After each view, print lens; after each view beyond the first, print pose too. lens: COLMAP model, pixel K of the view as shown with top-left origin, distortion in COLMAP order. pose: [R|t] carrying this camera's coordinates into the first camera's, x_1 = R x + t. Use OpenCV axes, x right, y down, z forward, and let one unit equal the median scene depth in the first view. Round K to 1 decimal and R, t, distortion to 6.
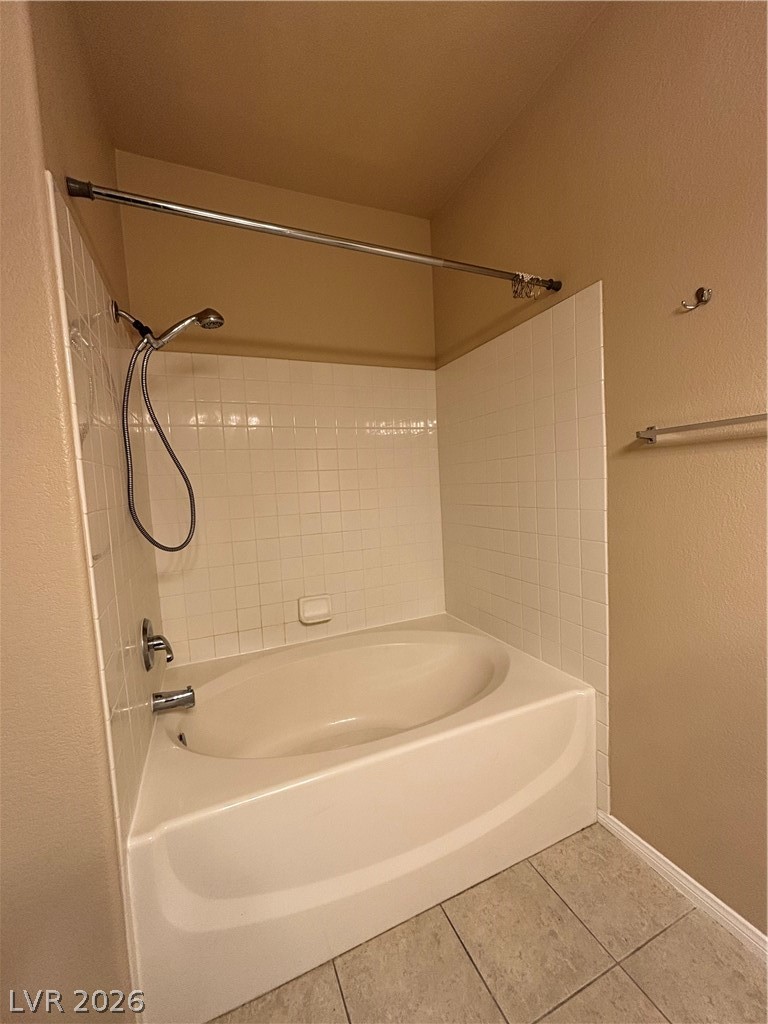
lens RADIAL K [[415.2, 0, 385.2], [0, 415.2, 513.7], [0, 0, 1]] dist [0.000529, -0.000312]
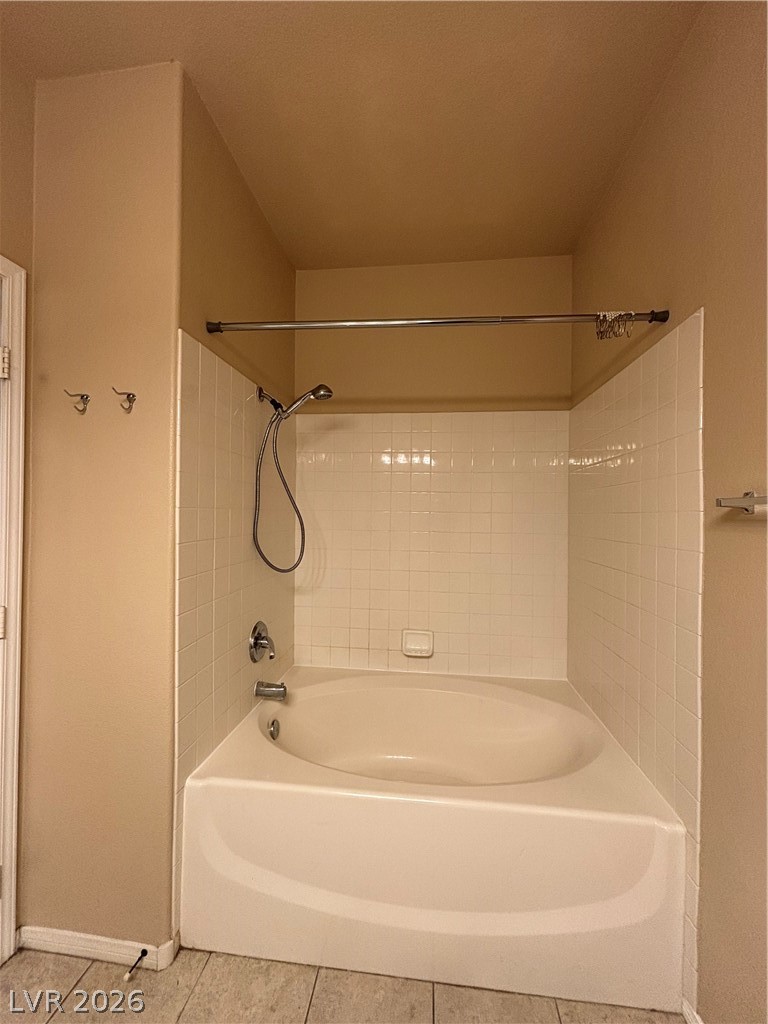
lens RADIAL K [[415.2, 0, 385.2], [0, 415.2, 513.7], [0, 0, 1]] dist [0.000529, -0.000312]
pose [[0.866737, 0.062344, -0.494853, 0.378942], [-0.094119, 0.994776, -0.039523, -0.067931], [0.489804, 0.080832, 0.868077, 0.029518]]
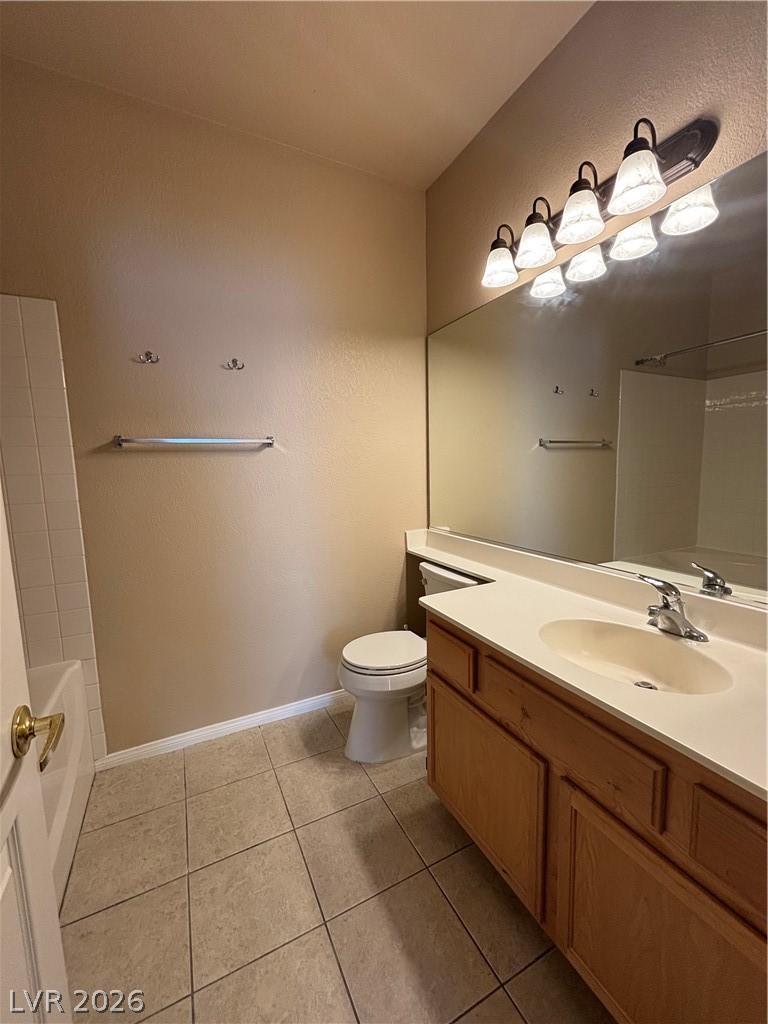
lens RADIAL K [[415.2, 0, 385.2], [0, 415.2, 513.7], [0, 0, 1]] dist [0.000529, -0.000312]
pose [[-0.059081, -0.063354, 0.996241, -0.664213], [0.099793, 0.992610, 0.069041, 0.031352], [-0.993253, 0.103497, -0.052322, 0.197161]]
